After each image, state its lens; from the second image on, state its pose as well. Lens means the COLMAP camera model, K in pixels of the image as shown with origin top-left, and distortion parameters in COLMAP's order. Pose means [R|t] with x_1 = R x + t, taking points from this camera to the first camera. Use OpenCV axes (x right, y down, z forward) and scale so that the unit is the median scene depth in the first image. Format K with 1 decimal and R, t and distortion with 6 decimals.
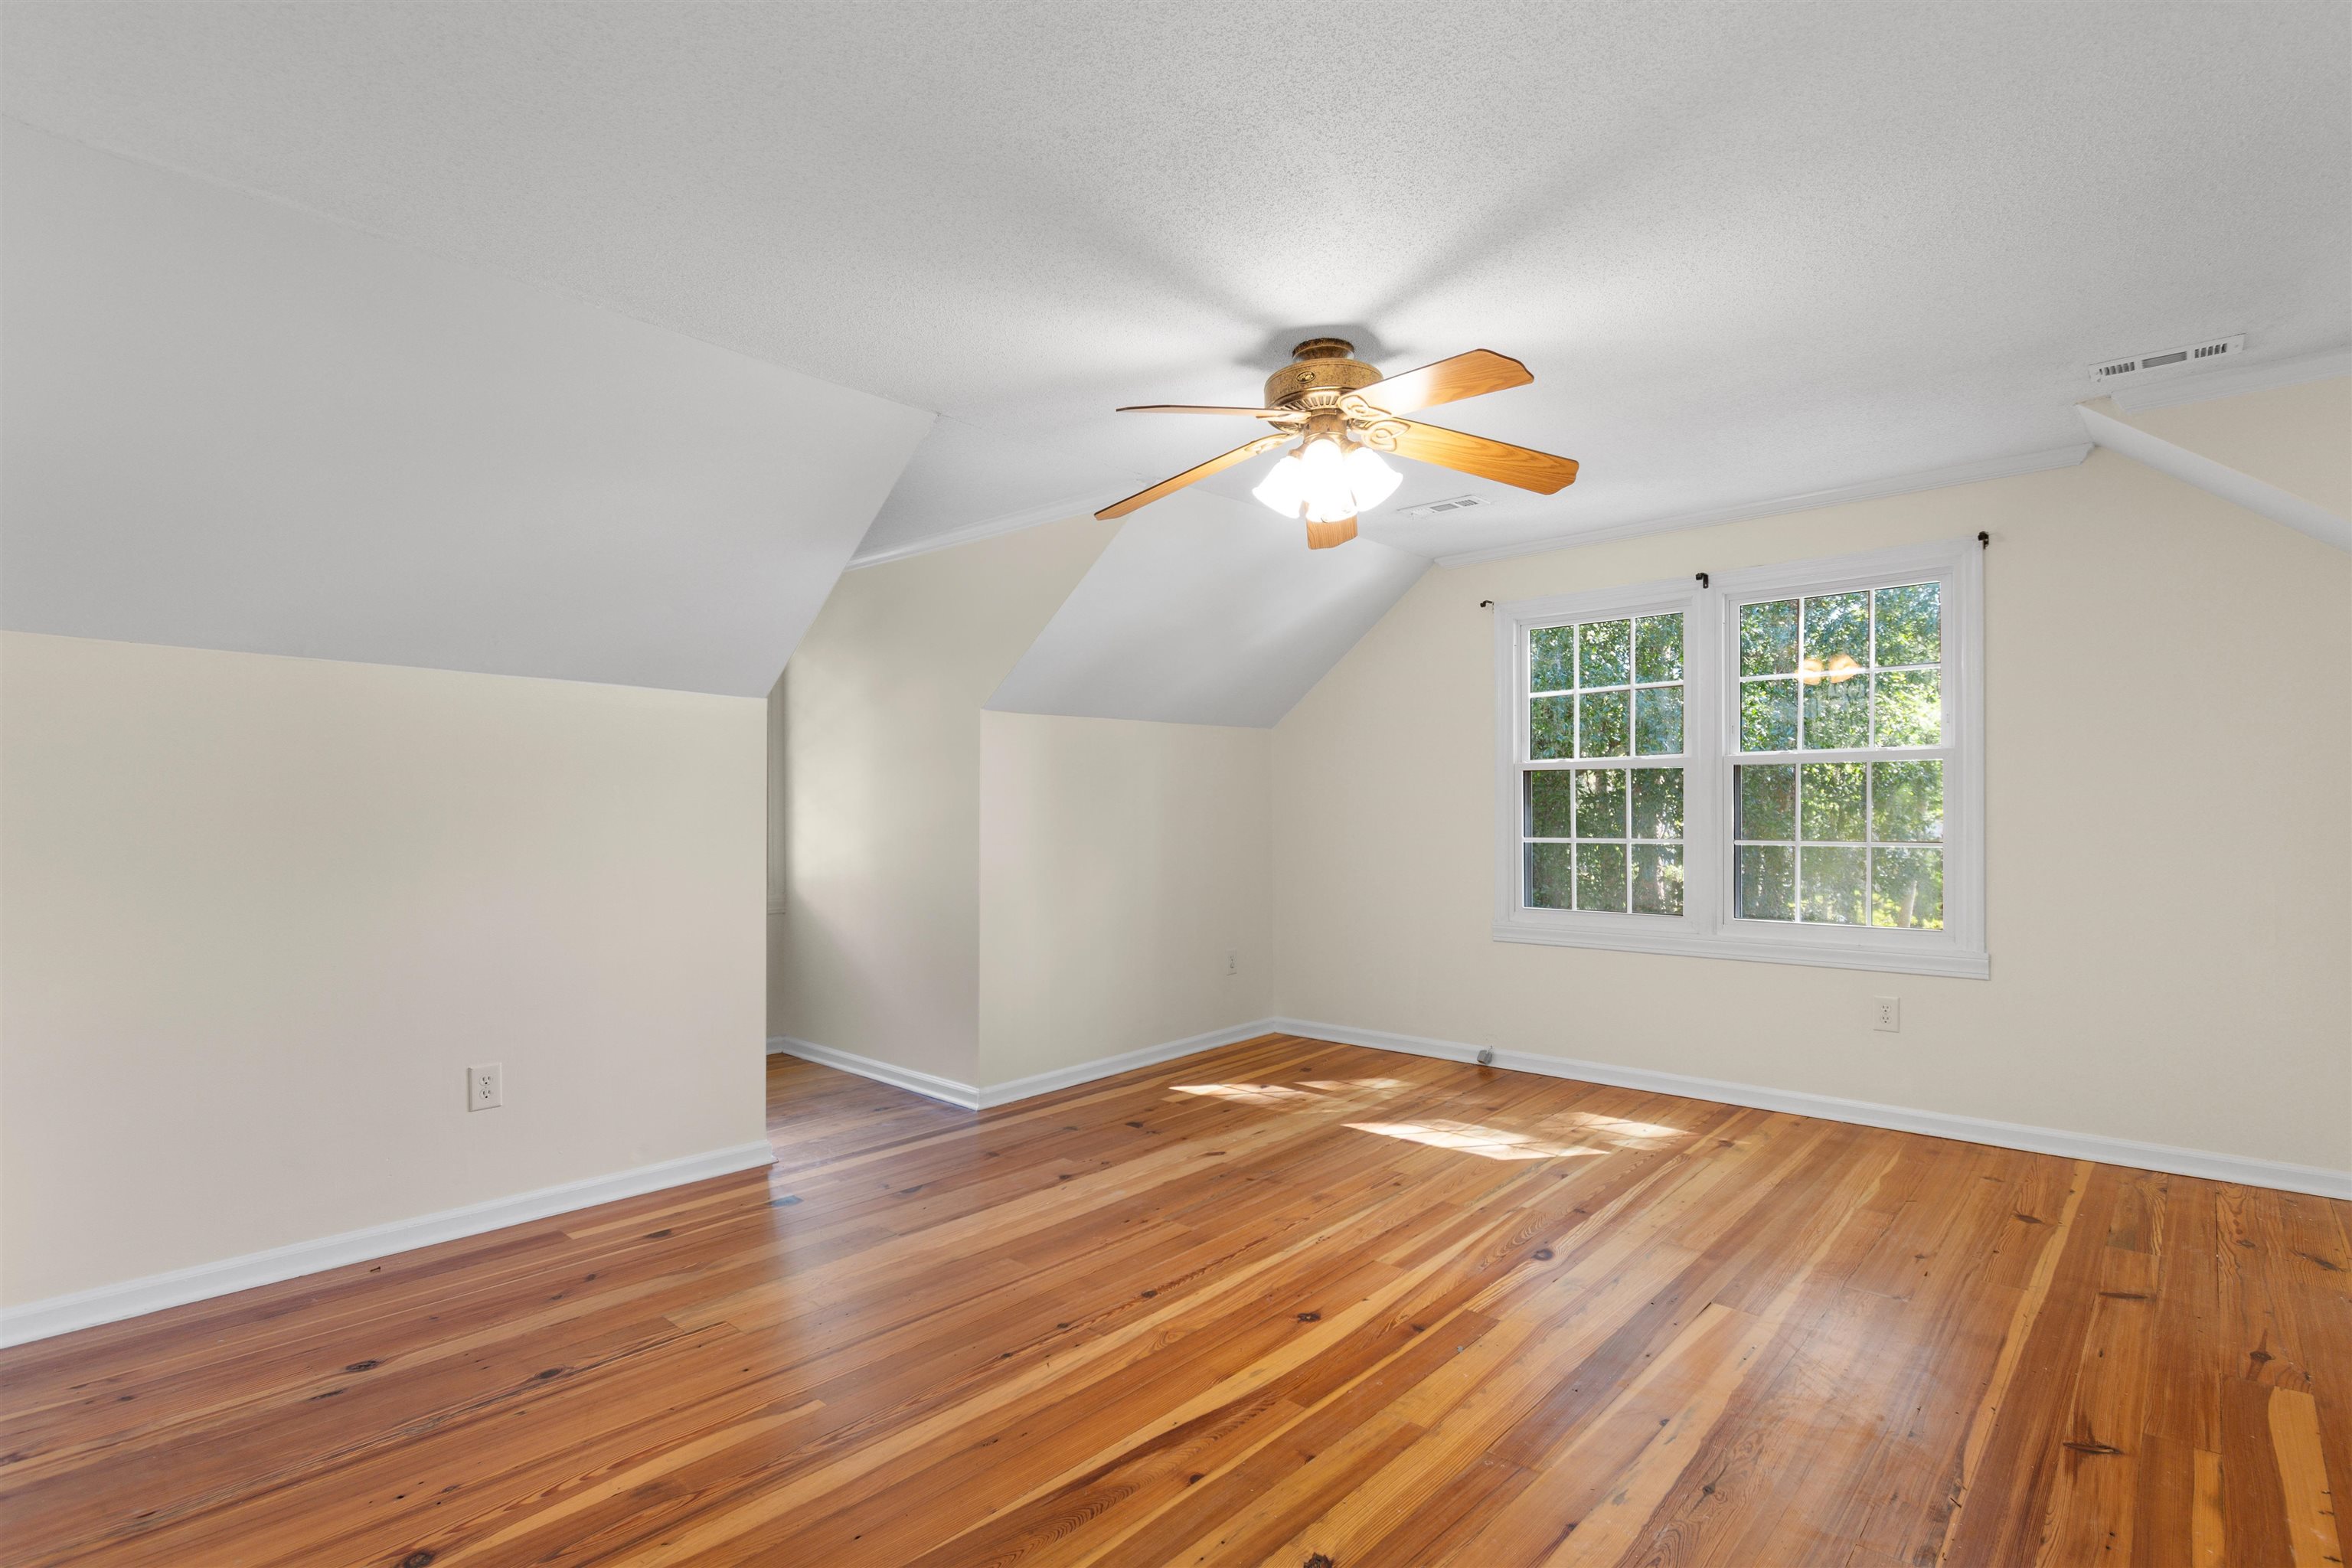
lens RADIAL K [[1134.4, 0, 1176.0], [0, 1134.4, 784.0], [0, 0, 1]] dist [0.001209, 0.000233]
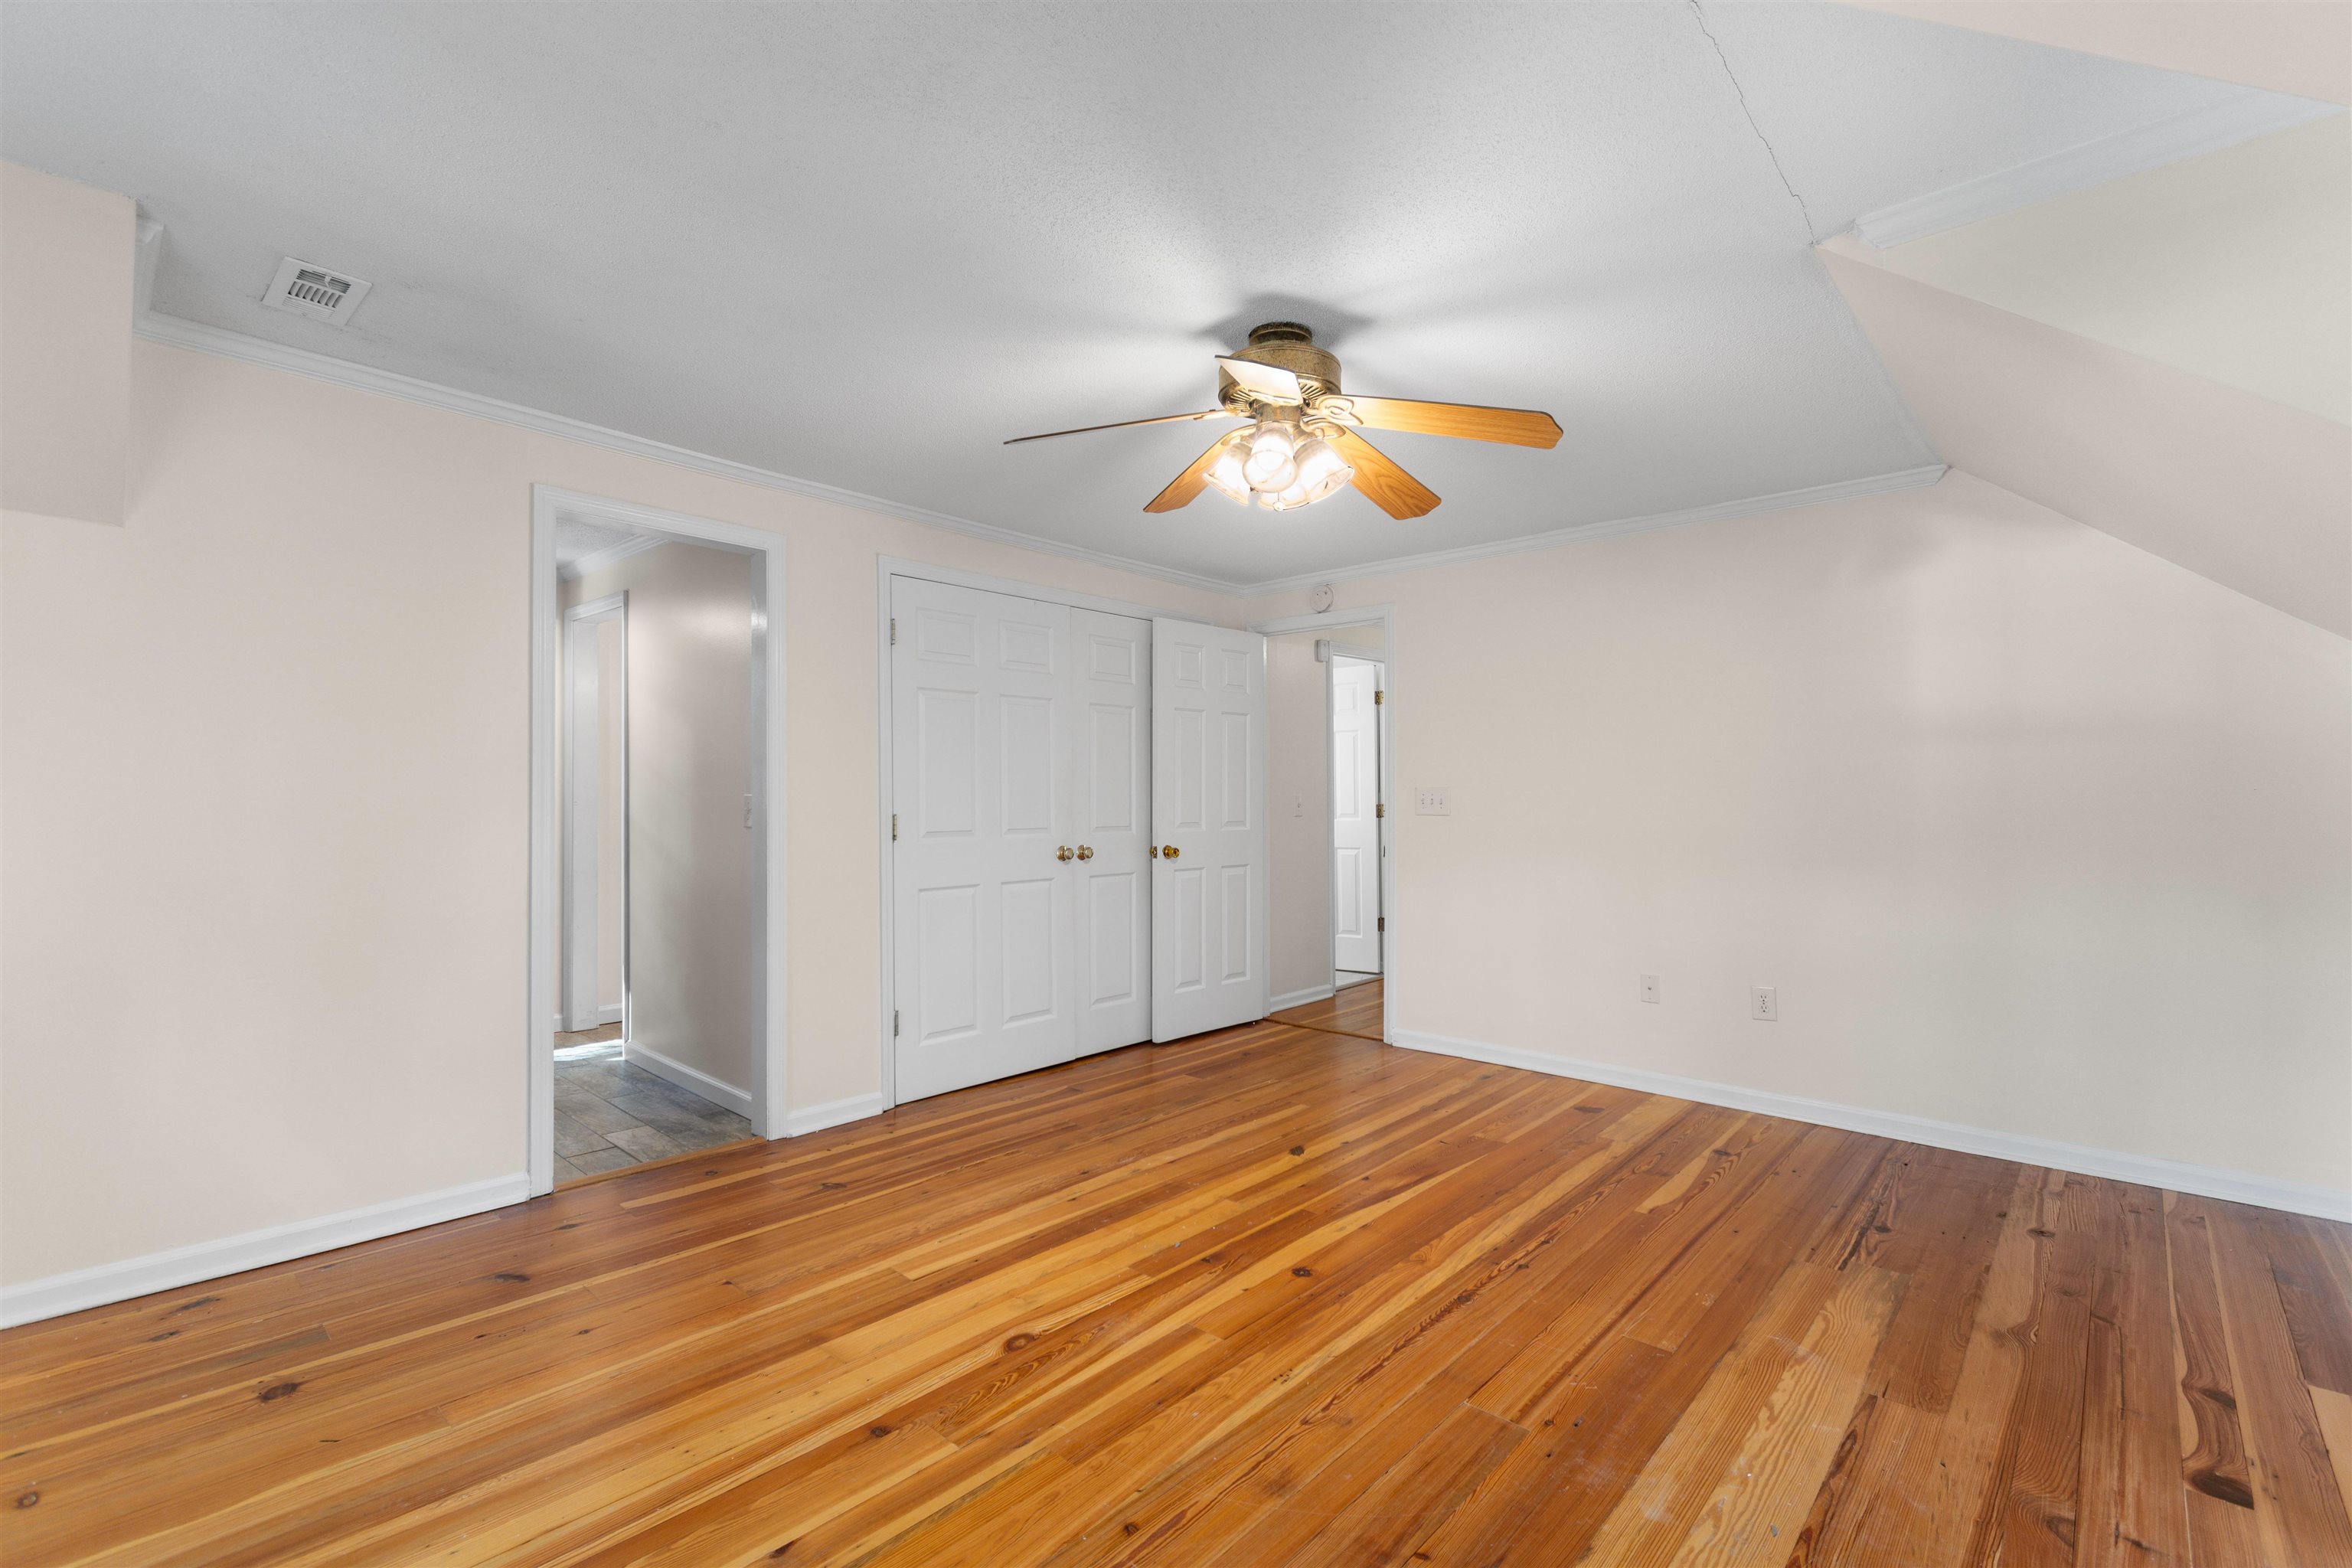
lens RADIAL K [[1028.5, 0, 1186.7], [0, 1028.5, 795.9], [0, 0, 1]] dist [0.000248, -0.000234]
pose [[-0.999978, 0.004580, -0.004866, 0.223327], [0.004689, 0.999730, -0.022762, 0.037763], [0.004760, -0.022784, -0.999729, 1.936339]]
